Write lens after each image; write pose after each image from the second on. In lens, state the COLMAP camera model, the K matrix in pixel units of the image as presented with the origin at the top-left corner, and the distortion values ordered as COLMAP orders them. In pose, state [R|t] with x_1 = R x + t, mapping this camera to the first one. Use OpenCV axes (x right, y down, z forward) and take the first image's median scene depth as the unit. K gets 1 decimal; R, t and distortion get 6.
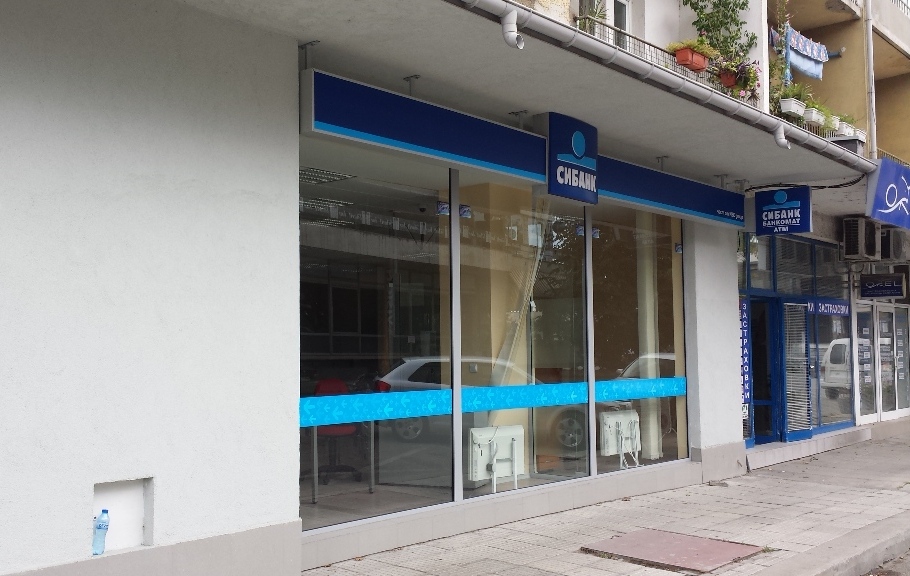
lens RADIAL K [[990.4, 0, 455.0], [0, 990.4, 288.0], [0, 0, 1]] dist [0.126292, -0.000129]
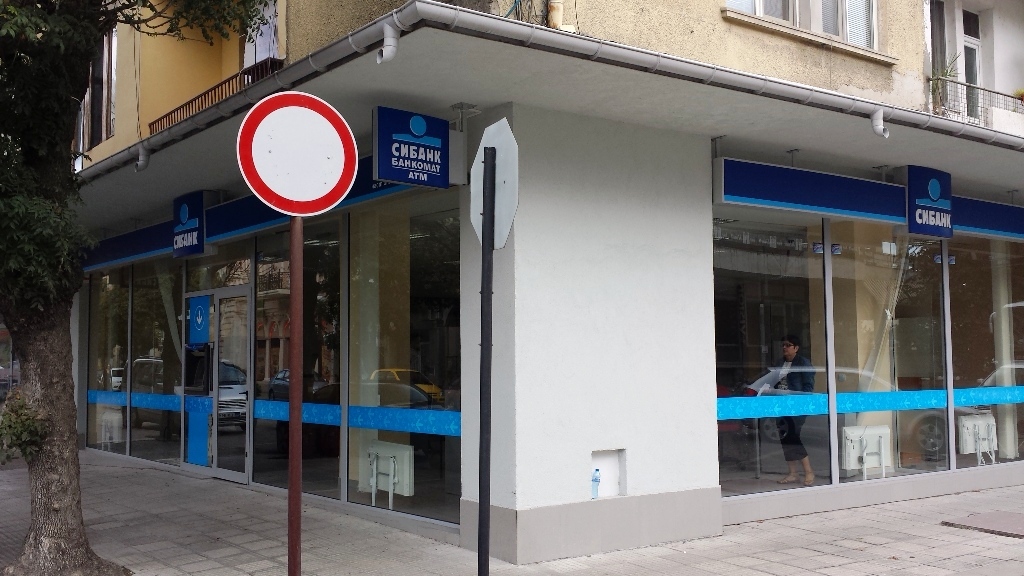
lens RADIAL K [[1073.8, 0, 512.0], [0, 1073.8, 288.0], [0, 0, 1]] dist [0.154178, -0.410119]
pose [[0.969102, -0.016581, -0.246103, -0.044896], [0.016377, 0.999862, -0.002876, -0.029762], [0.246117, -0.001244, 0.969239, -0.370396]]
